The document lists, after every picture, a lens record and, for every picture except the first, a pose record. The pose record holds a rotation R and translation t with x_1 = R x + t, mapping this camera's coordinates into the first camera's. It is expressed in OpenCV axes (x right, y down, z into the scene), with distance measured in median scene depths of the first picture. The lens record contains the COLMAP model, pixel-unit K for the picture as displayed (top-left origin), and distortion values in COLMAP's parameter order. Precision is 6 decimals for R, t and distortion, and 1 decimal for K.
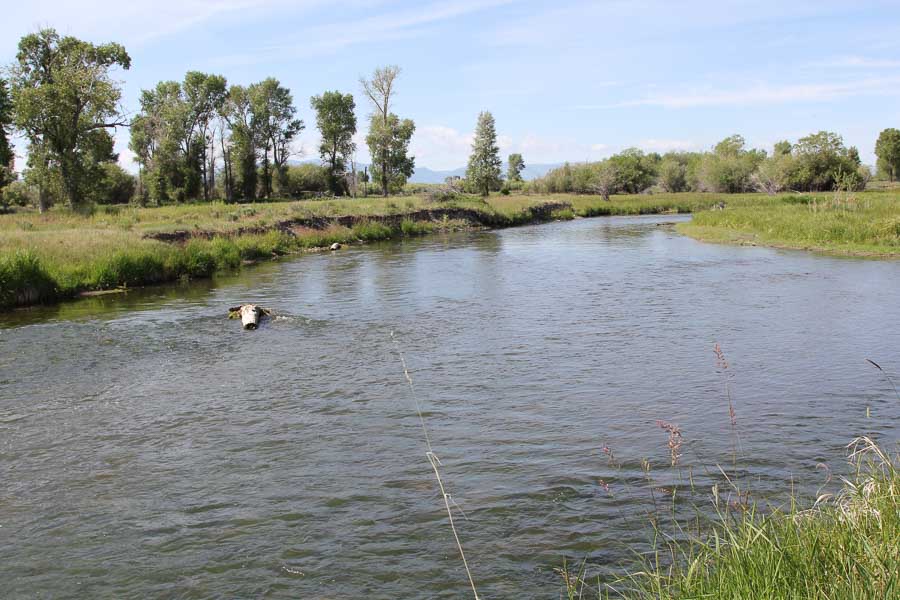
lens RADIAL K [[1149.9, 0, 450.0], [0, 1149.9, 300.0], [0, 0, 1]] dist [-0.077242, 0.089598]
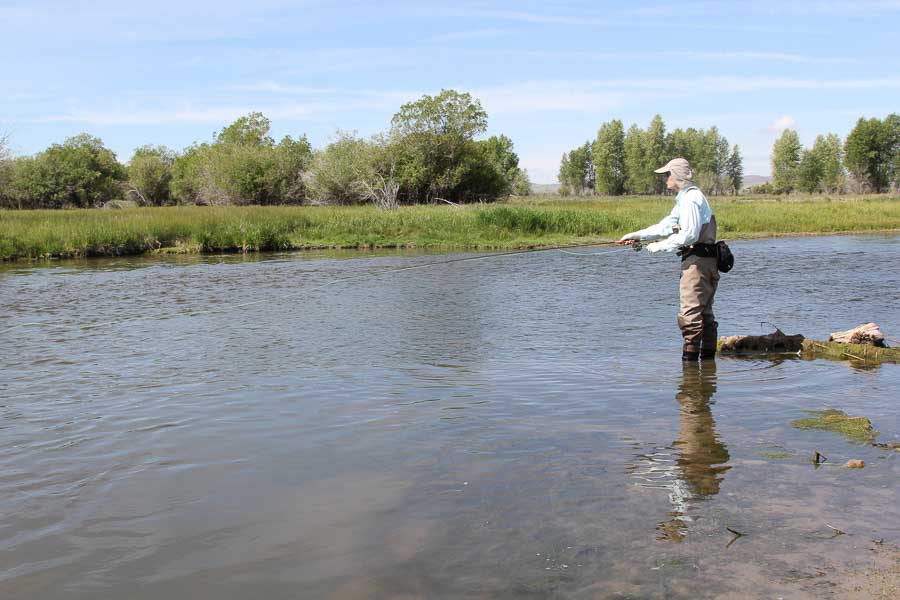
lens RADIAL K [[1083.1, 0, 450.0], [0, 1083.1, 300.0], [0, 0, 1]] dist [-0.077647, 0.063141]
pose [[0.889143, -0.024101, 0.456994, 0.077172], [0.030139, 0.999528, -0.005925, -0.038345], [-0.456636, 0.019041, 0.889450, 0.448436]]
